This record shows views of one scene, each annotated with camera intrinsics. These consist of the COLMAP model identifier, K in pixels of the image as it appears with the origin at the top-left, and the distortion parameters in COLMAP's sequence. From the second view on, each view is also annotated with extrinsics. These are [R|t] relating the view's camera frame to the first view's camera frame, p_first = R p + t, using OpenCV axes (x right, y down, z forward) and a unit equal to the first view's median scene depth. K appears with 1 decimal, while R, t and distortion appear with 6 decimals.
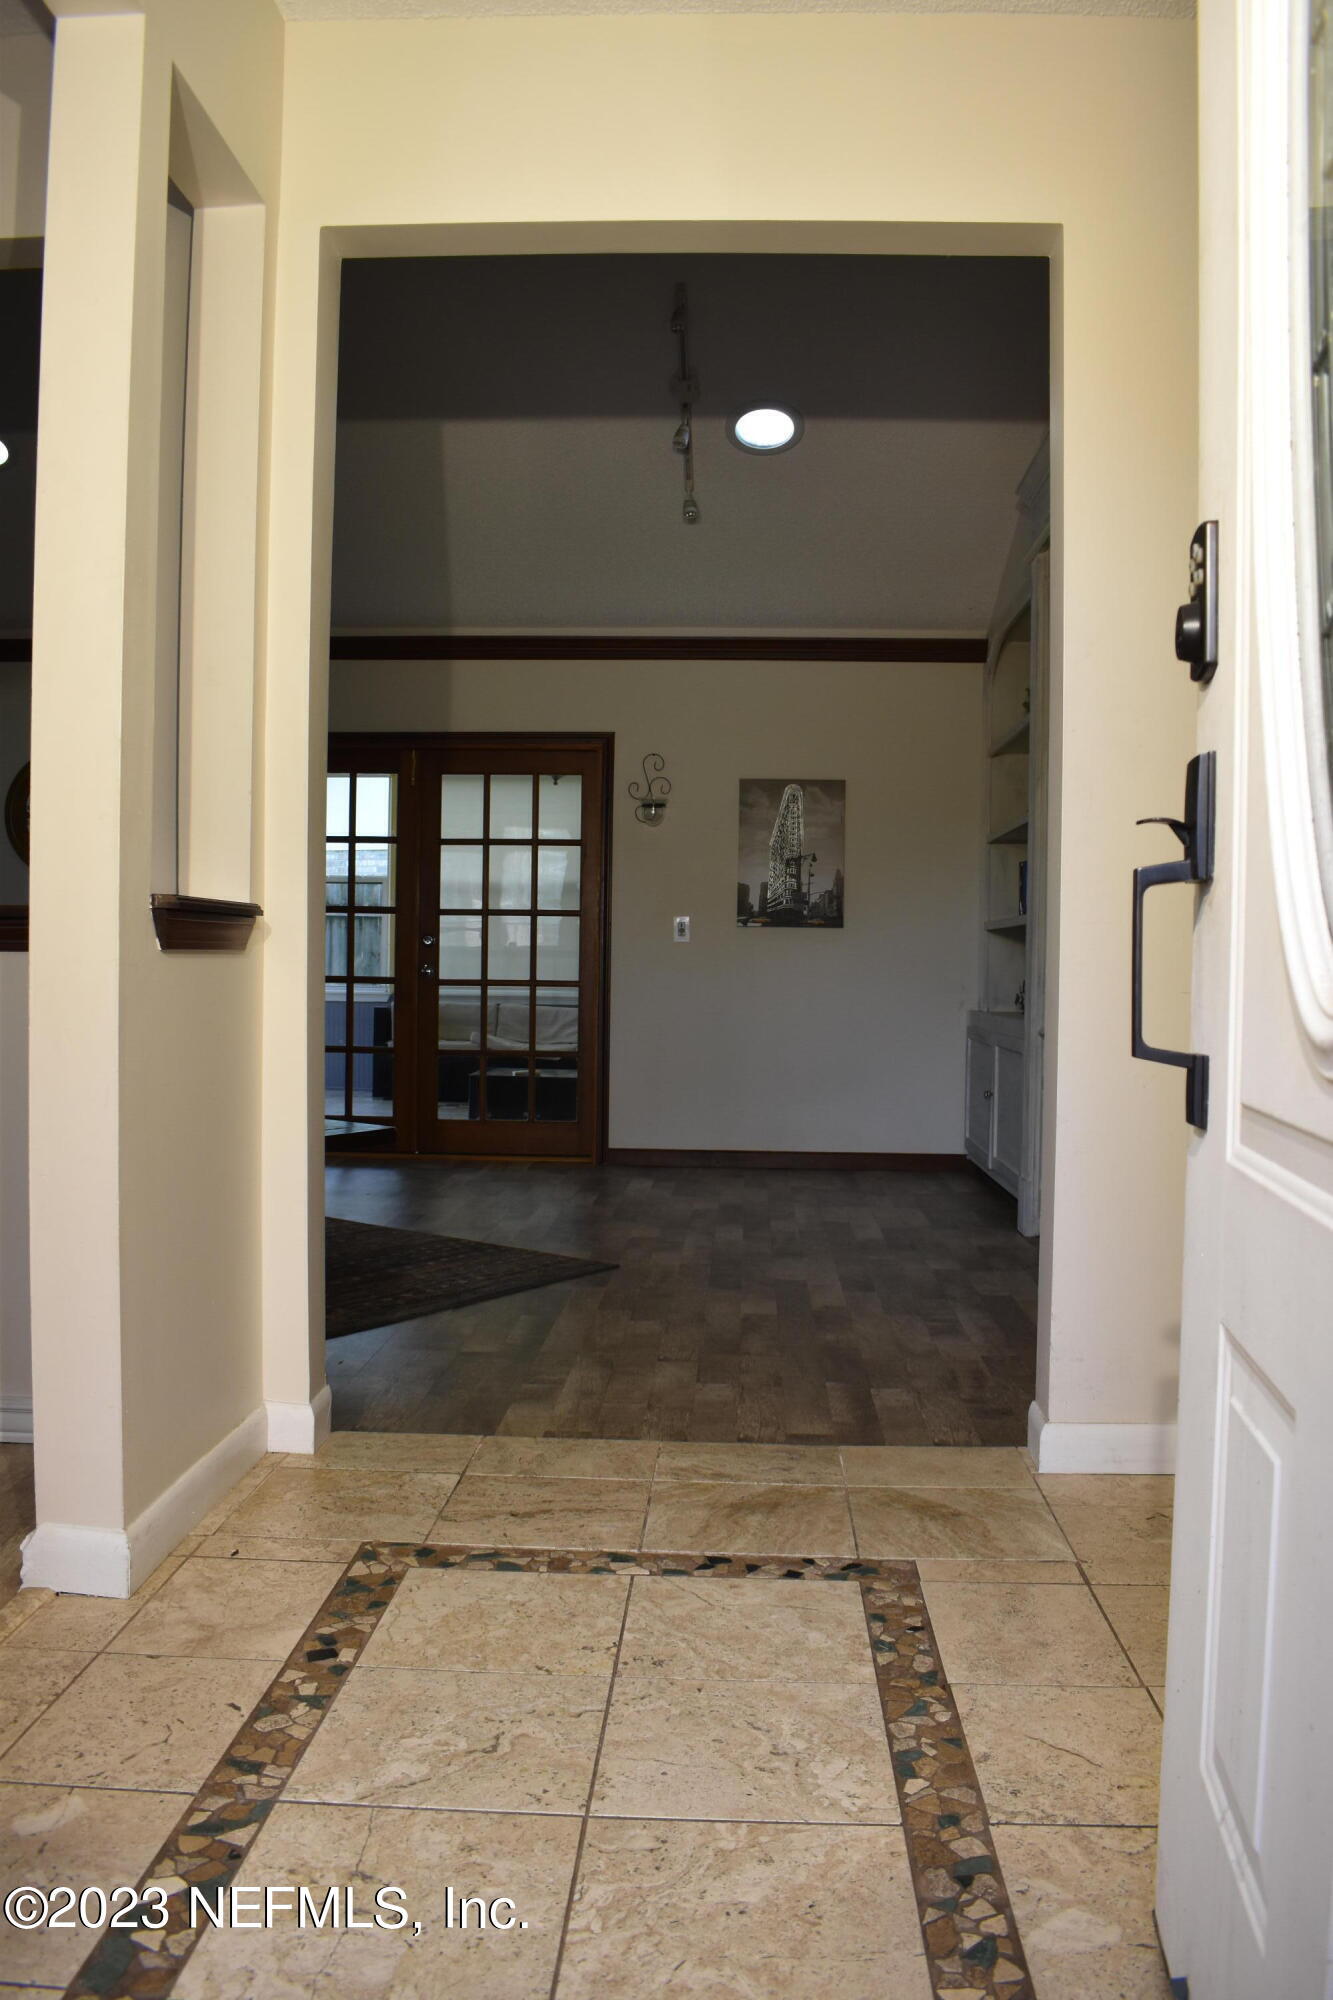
lens RADIAL K [[1559.1, 0, 666.5], [0, 1559.1, 1000.0], [0, 0, 1]] dist [-0.096206, 0.015894]
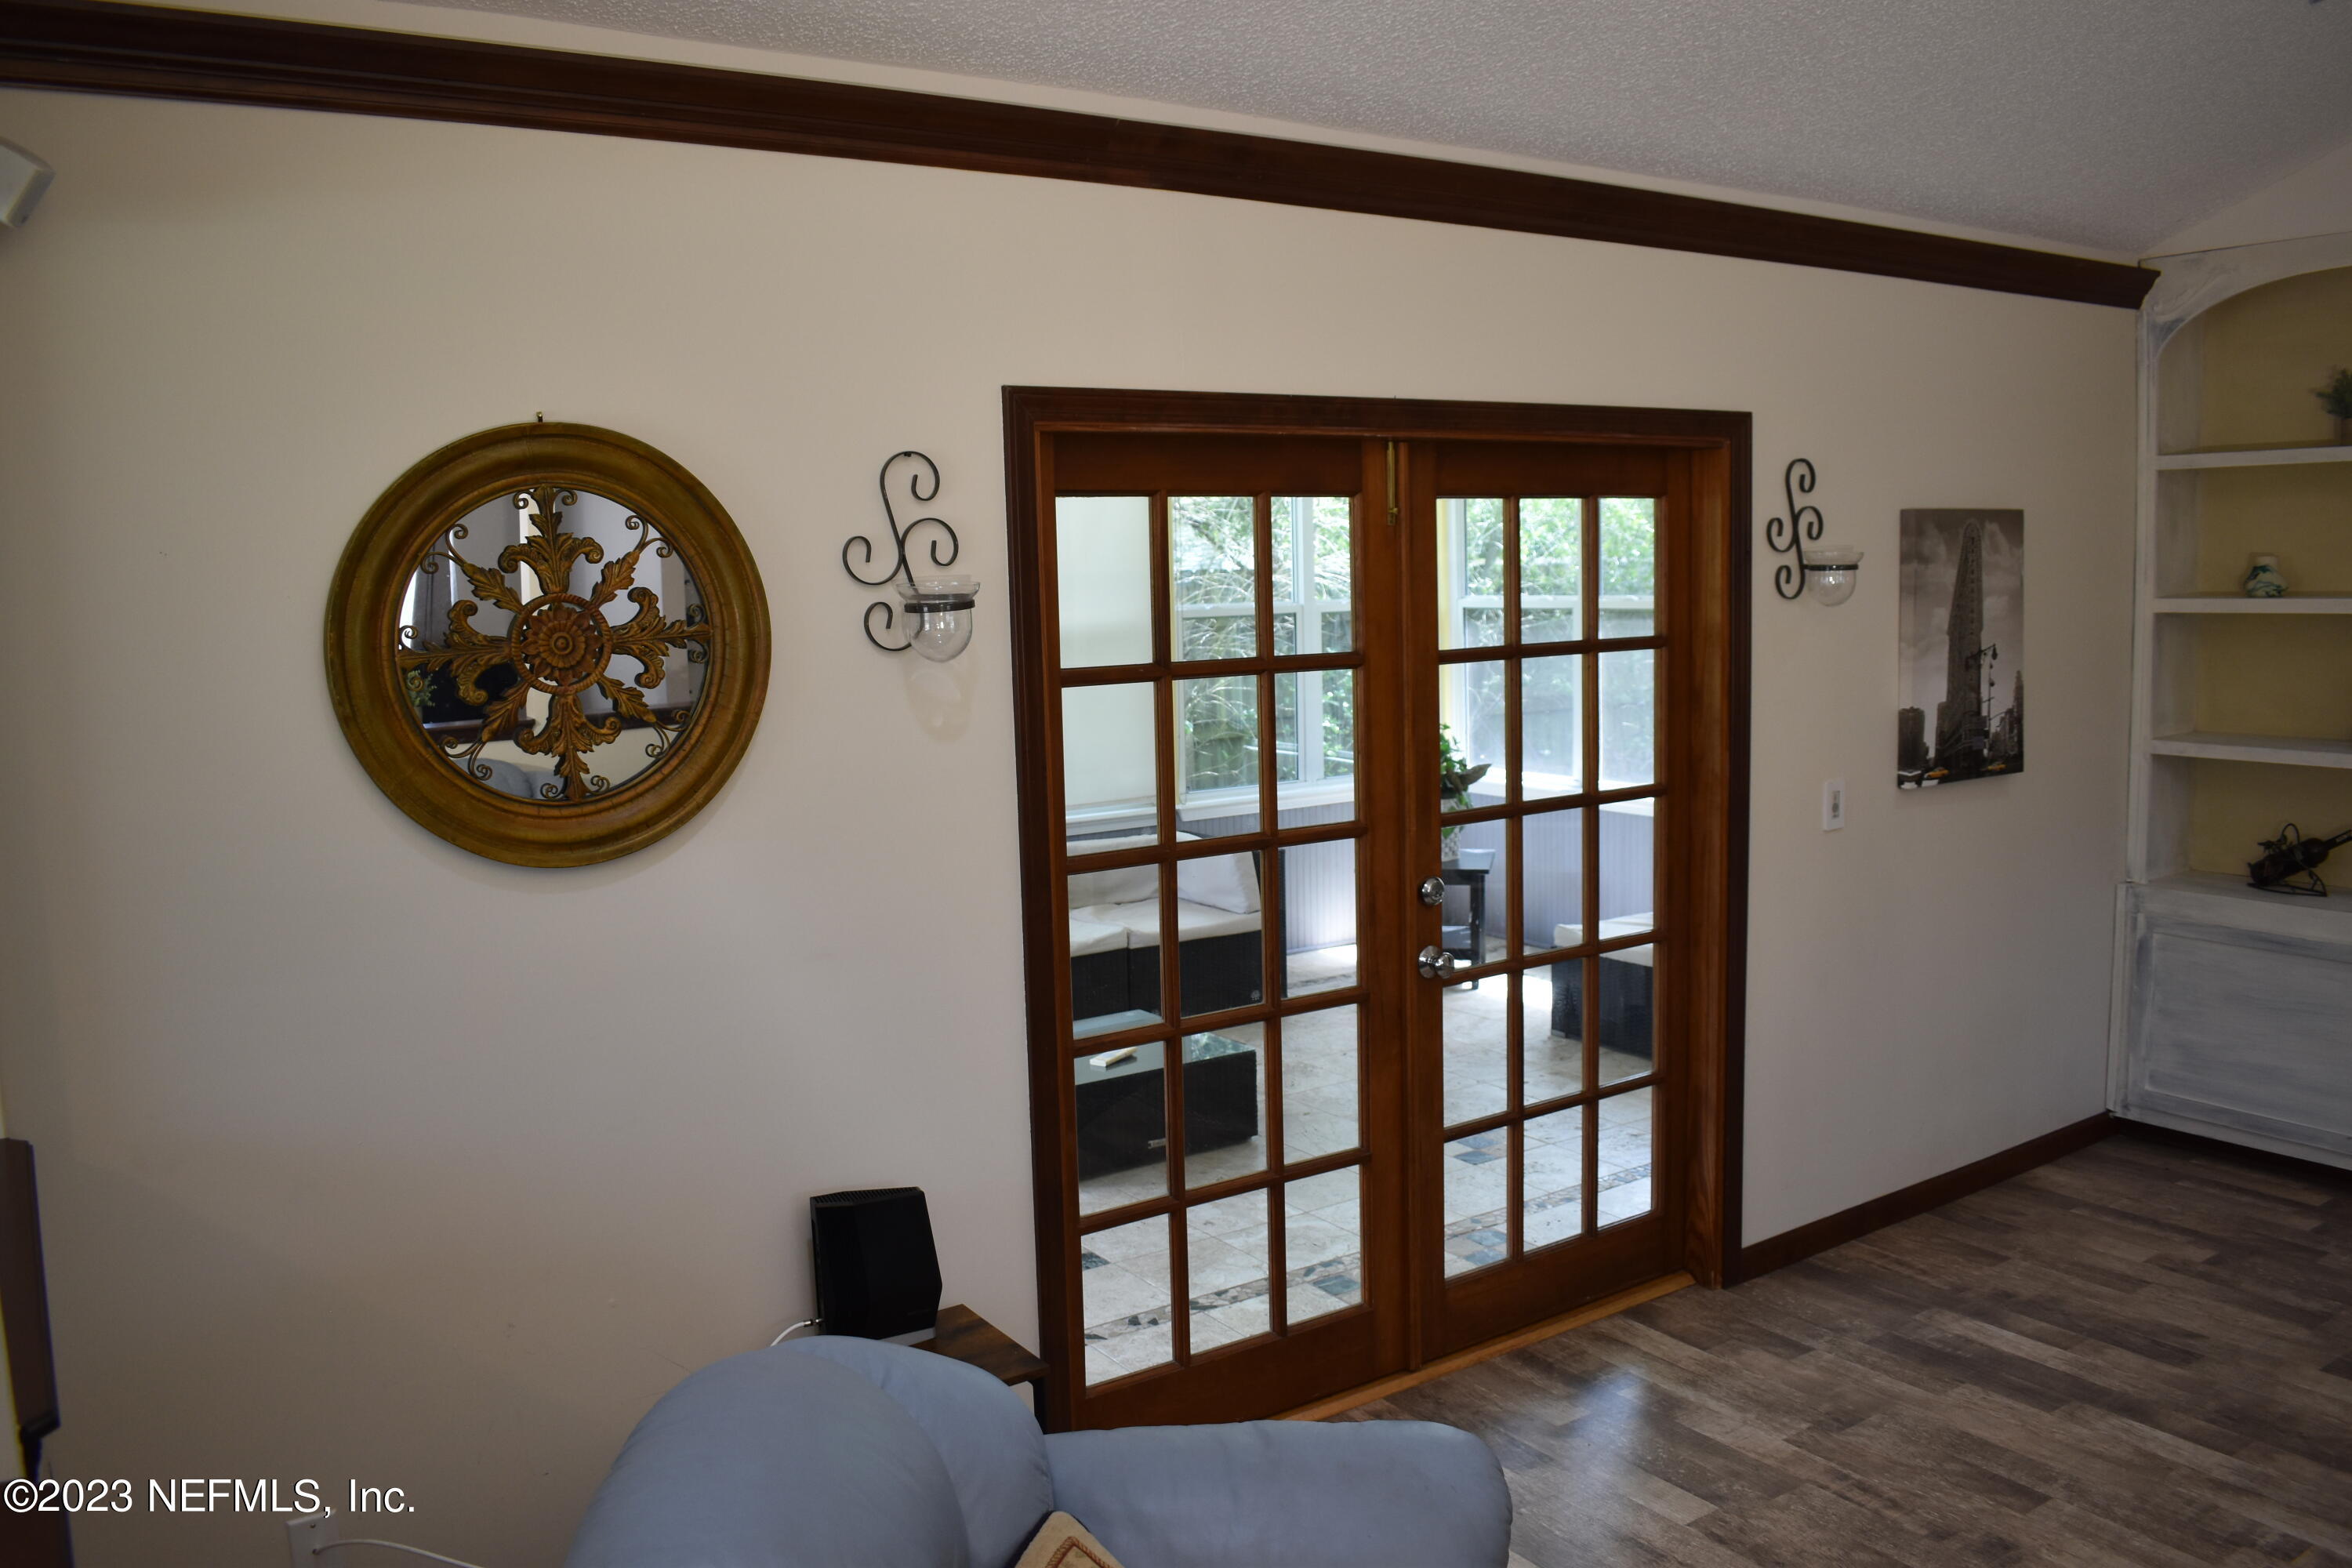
lens RADIAL K [[1833.5, 0, 1176.0], [0, 1833.5, 784.0], [0, 0, 1]] dist [-0.096206, 0.015894]
pose [[0.805558, -0.105740, 0.583006, -0.514463], [0.053767, 0.992933, 0.105797, -0.127520], [-0.590073, -0.053879, 0.805550, 0.652441]]
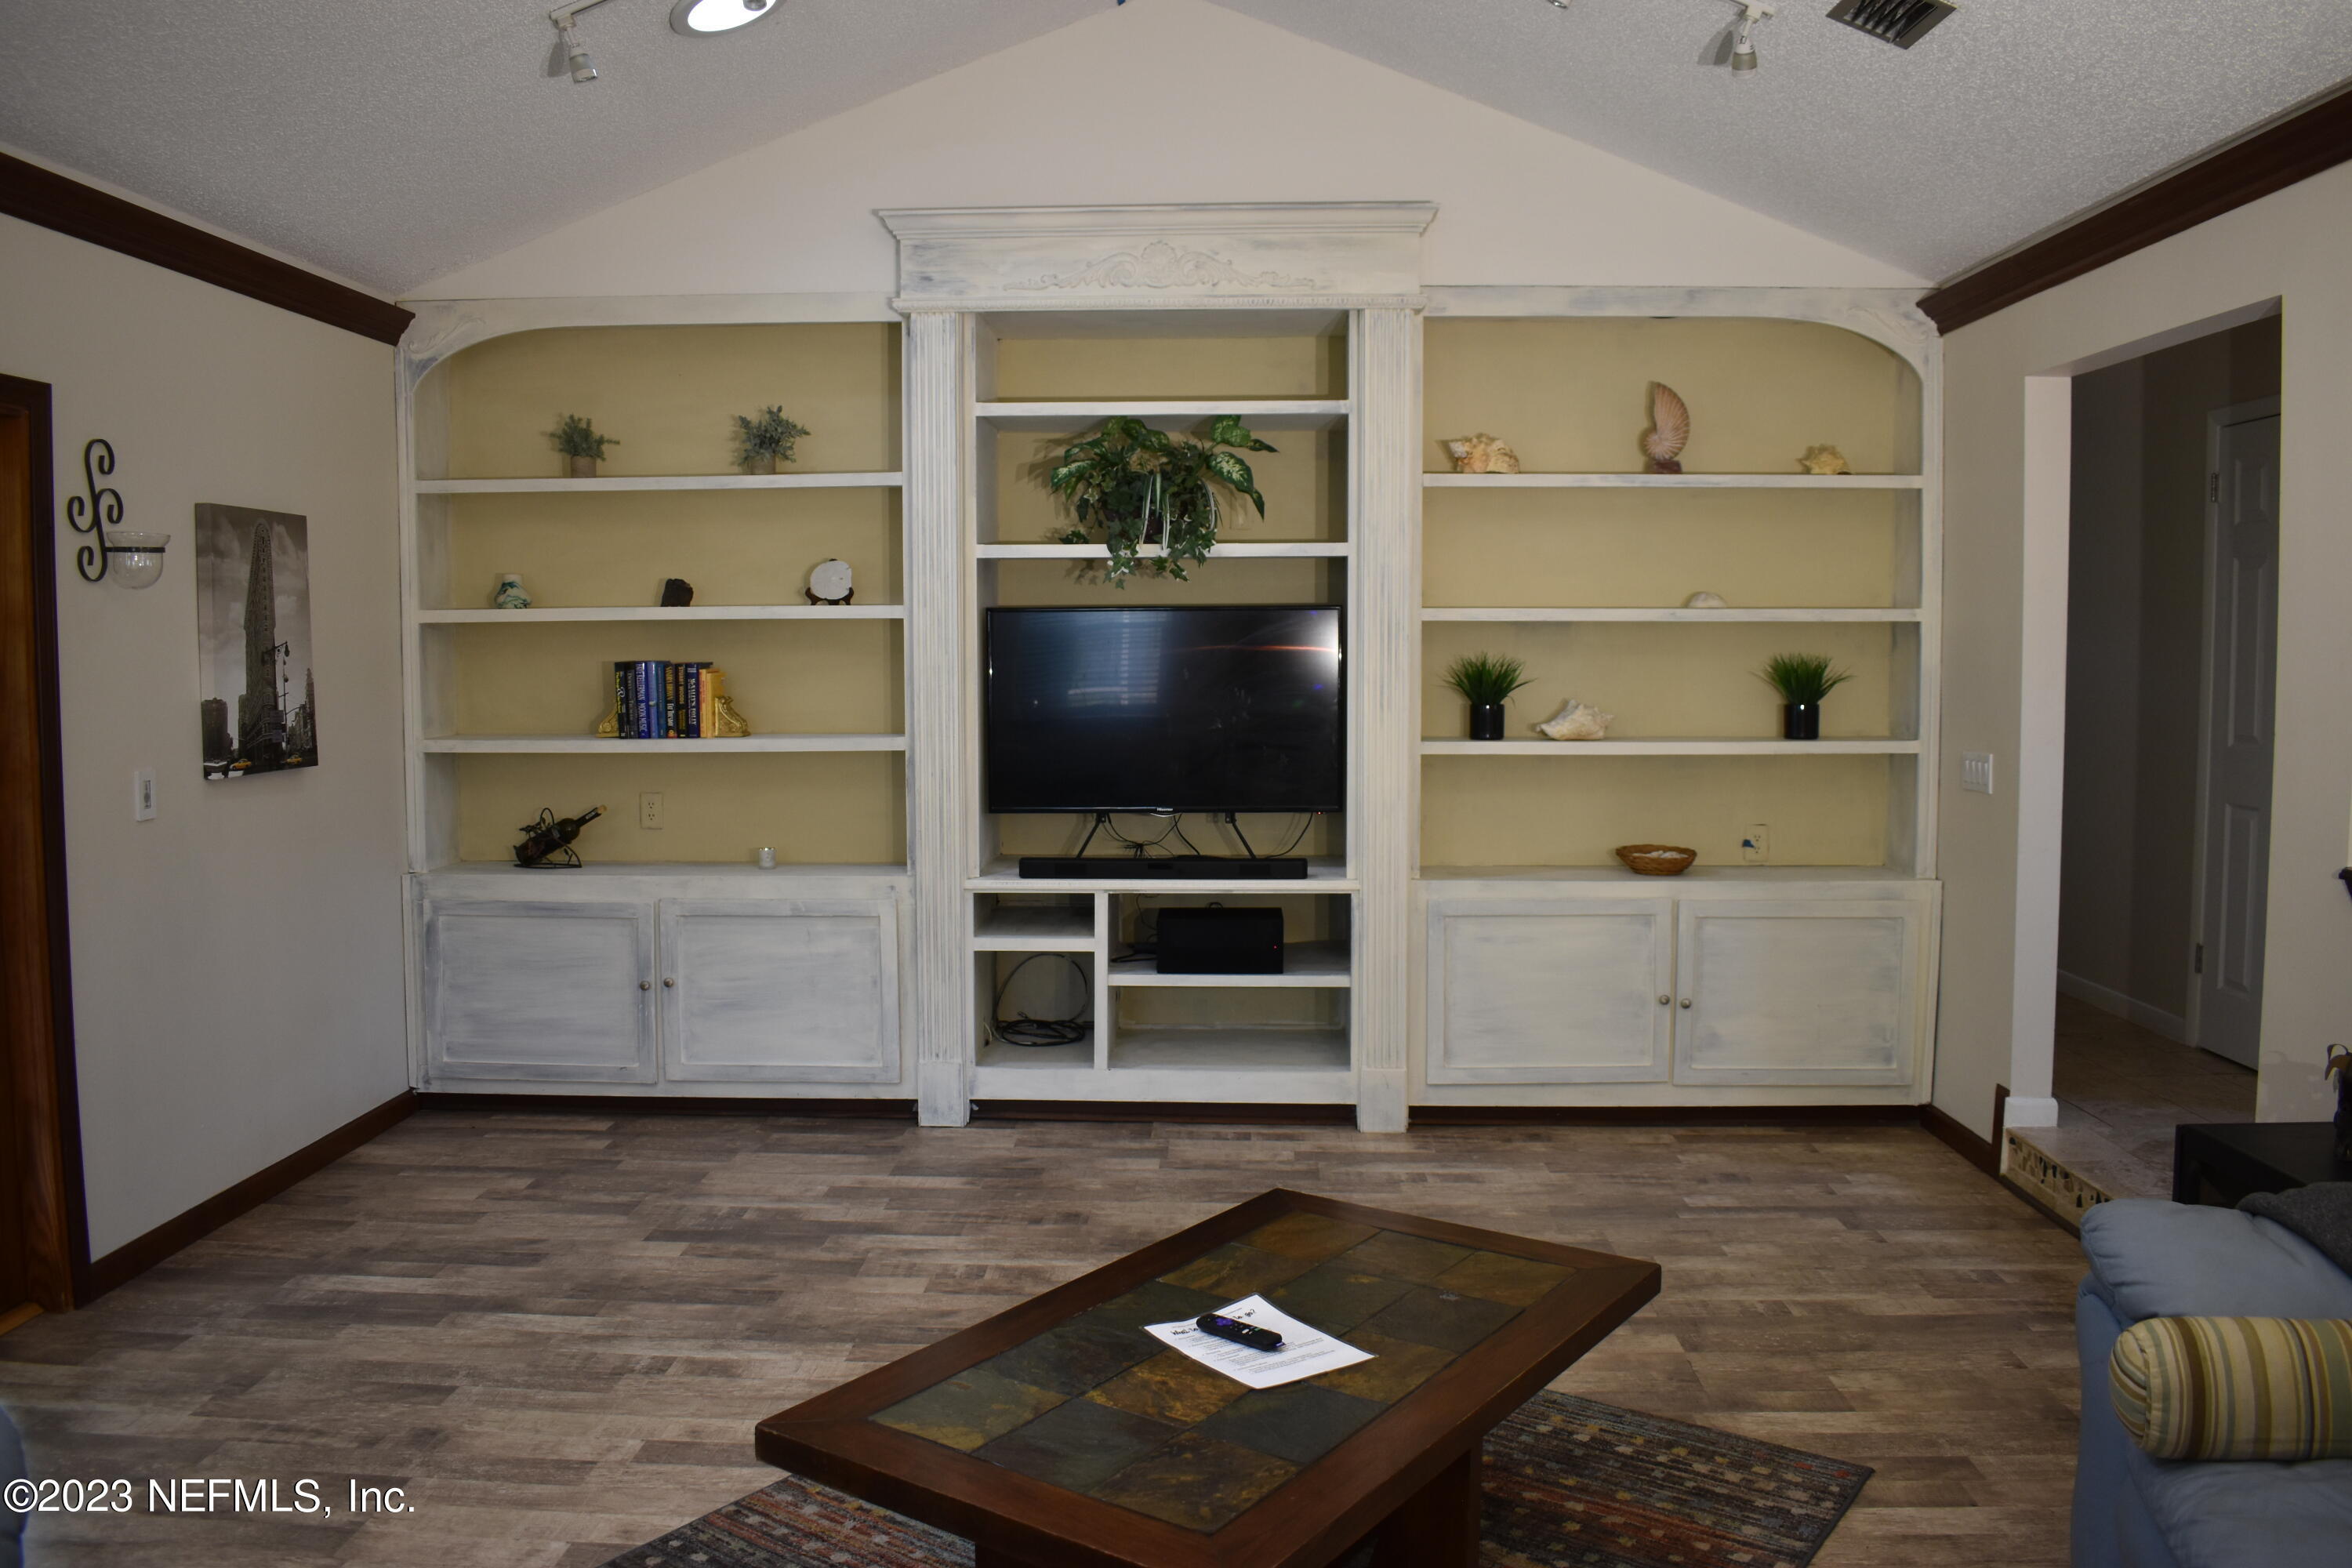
lens RADIAL K [[1833.5, 0, 1176.0], [0, 1833.5, 784.0], [0, 0, 1]] dist [-0.096206, 0.015894]
pose [[-0.007769, -0.089764, 0.995933, -0.570172], [0.026145, 0.995604, 0.089938, -0.092384], [-0.999628, 0.026738, -0.005388, 0.673390]]
